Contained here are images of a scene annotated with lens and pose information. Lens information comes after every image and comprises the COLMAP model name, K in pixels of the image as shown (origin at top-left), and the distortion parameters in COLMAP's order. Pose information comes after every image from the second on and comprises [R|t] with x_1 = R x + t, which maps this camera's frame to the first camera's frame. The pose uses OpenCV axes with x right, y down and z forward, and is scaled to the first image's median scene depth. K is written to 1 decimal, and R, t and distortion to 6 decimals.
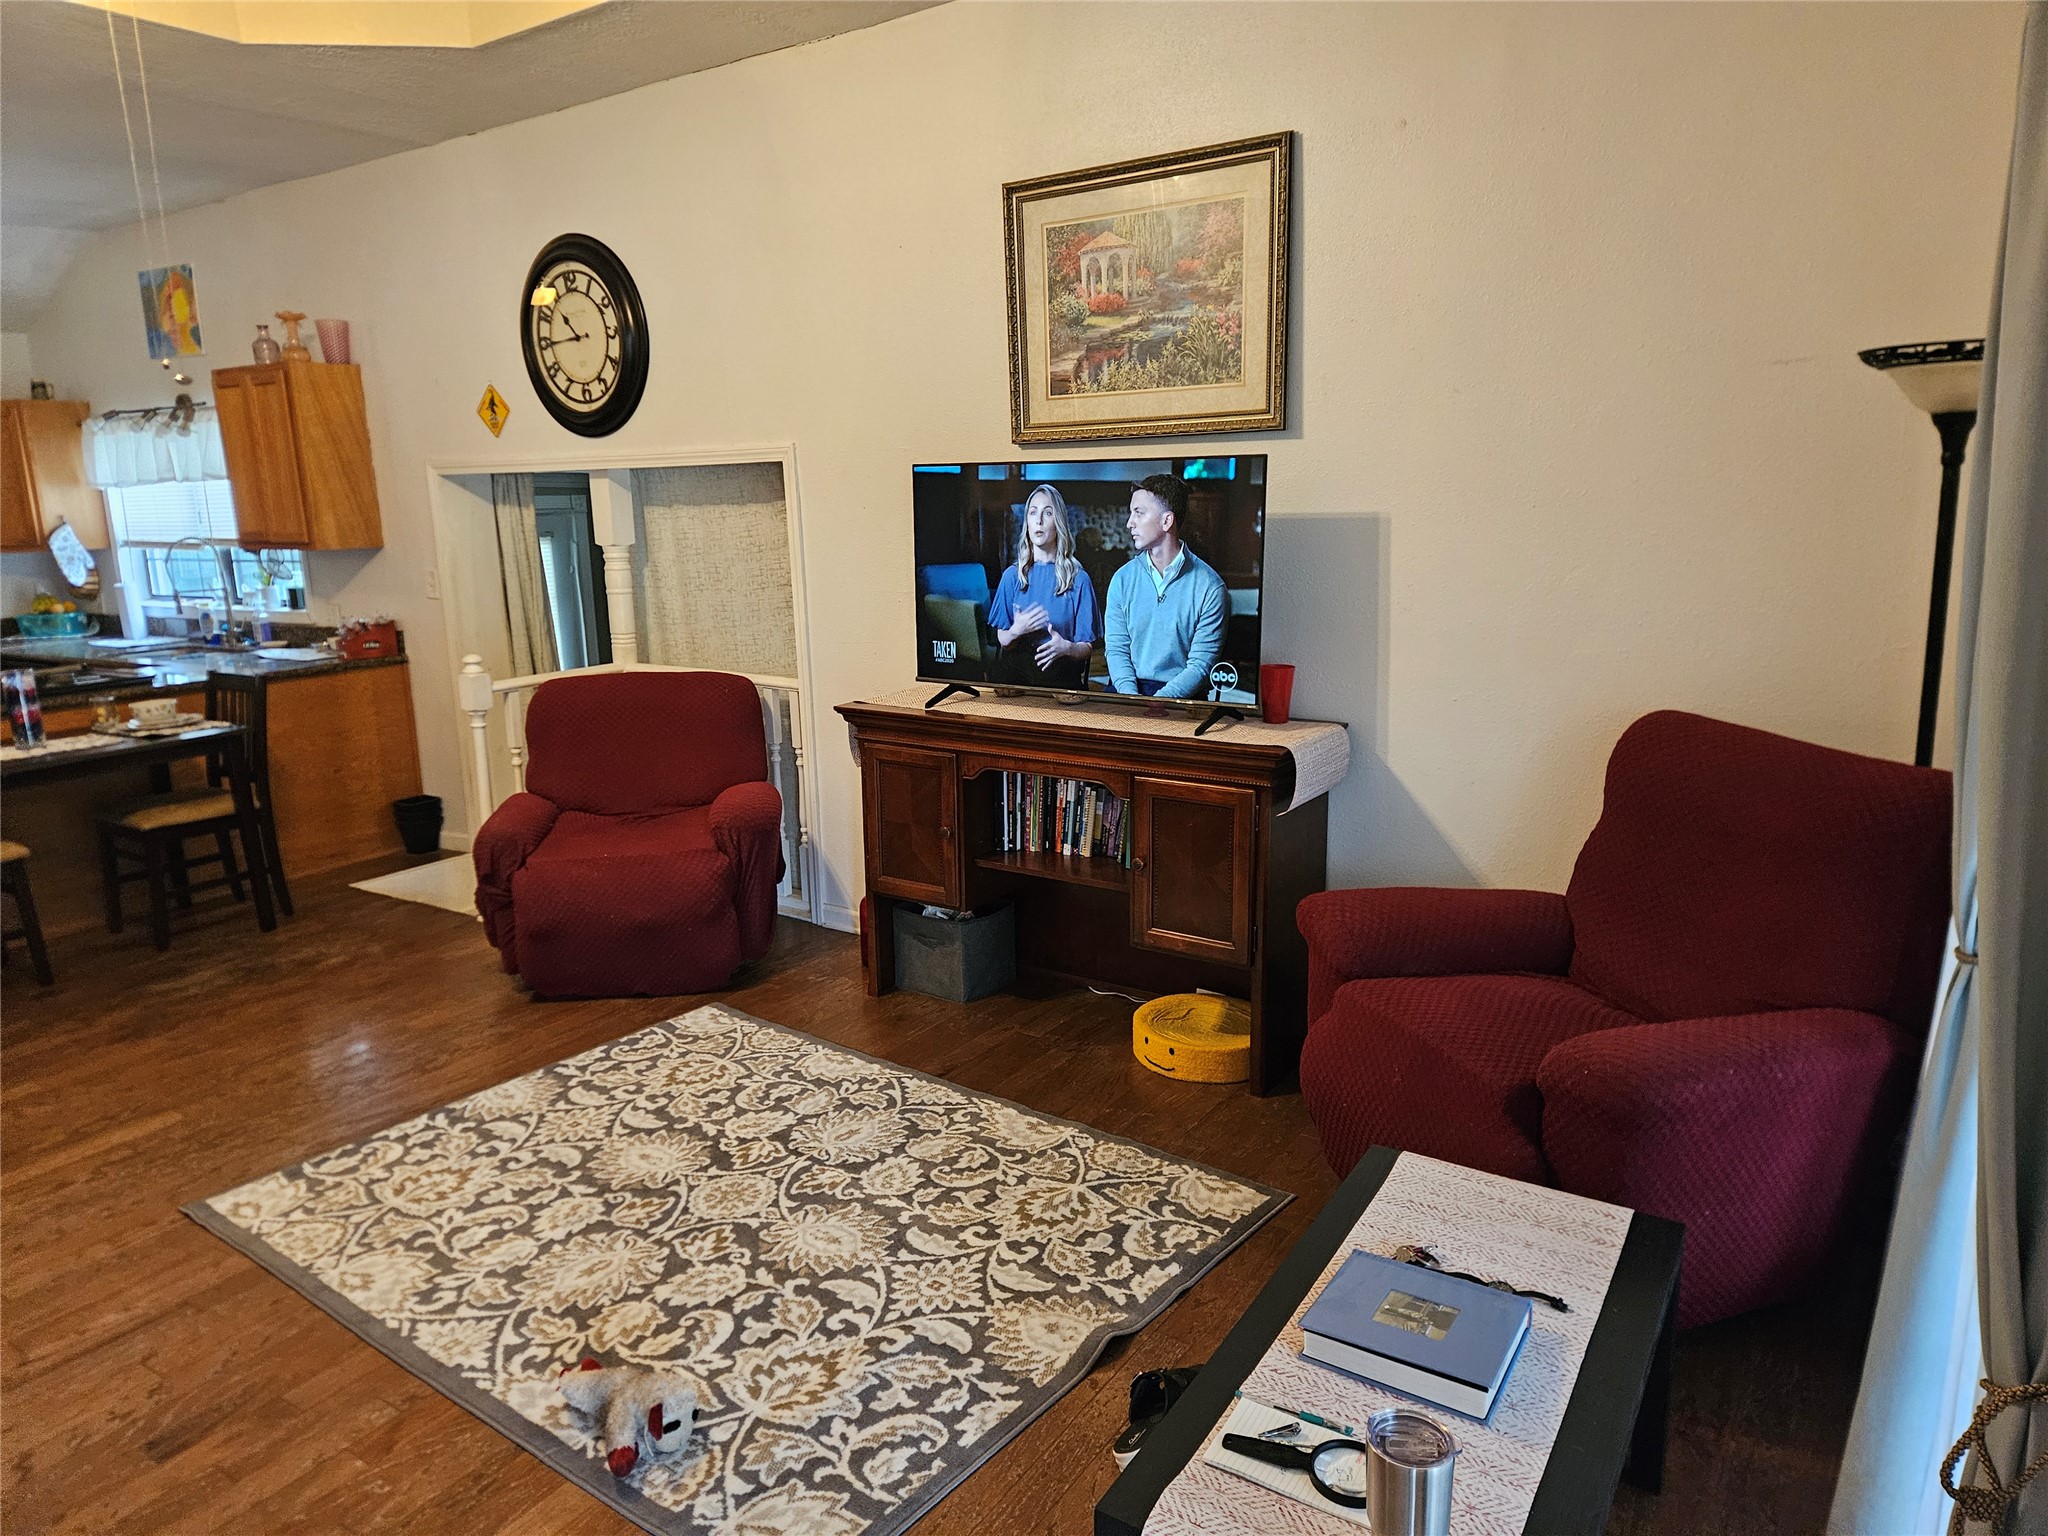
lens RADIAL K [[1362.7, 0, 995.4], [0, 1362.7, 766.8], [0, 0, 1]] dist [0.080420, -0.067083]
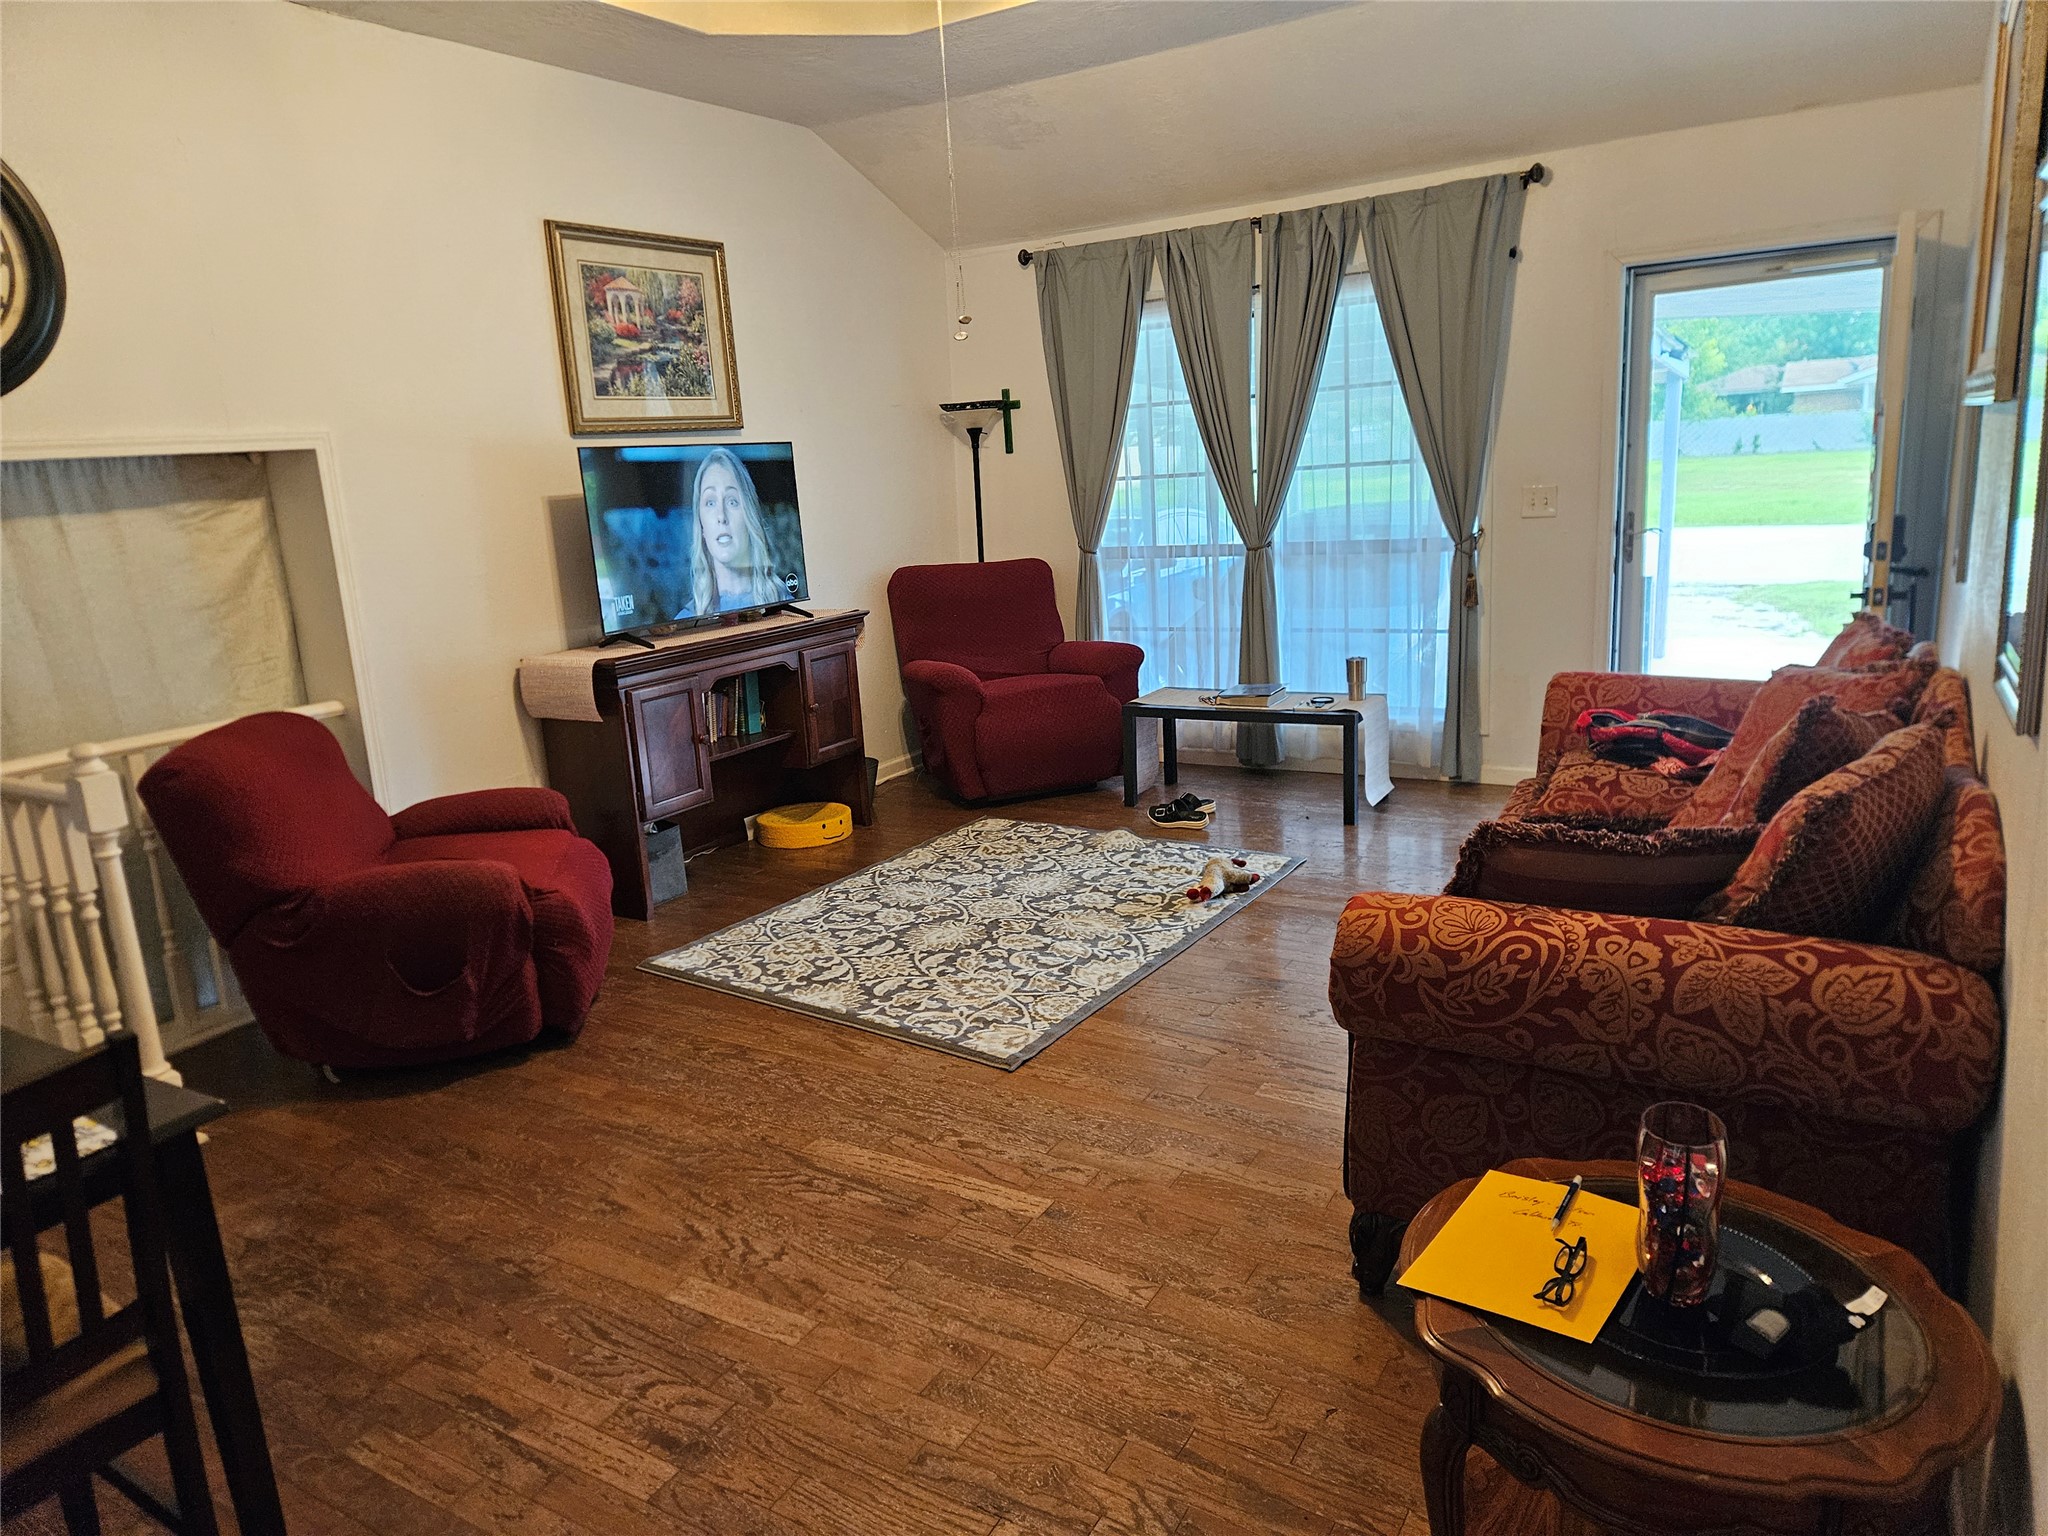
lens RADIAL K [[1362.7, 0, 1006.9], [0, 1362.7, 751.5], [0, 0, 1]] dist [0.080420, -0.067083]
pose [[-0.064907, -0.185932, 0.980416, -1.383103], [0.268373, 0.943038, 0.196611, -0.121948], [-0.961126, 0.275879, -0.011310, 0.808770]]
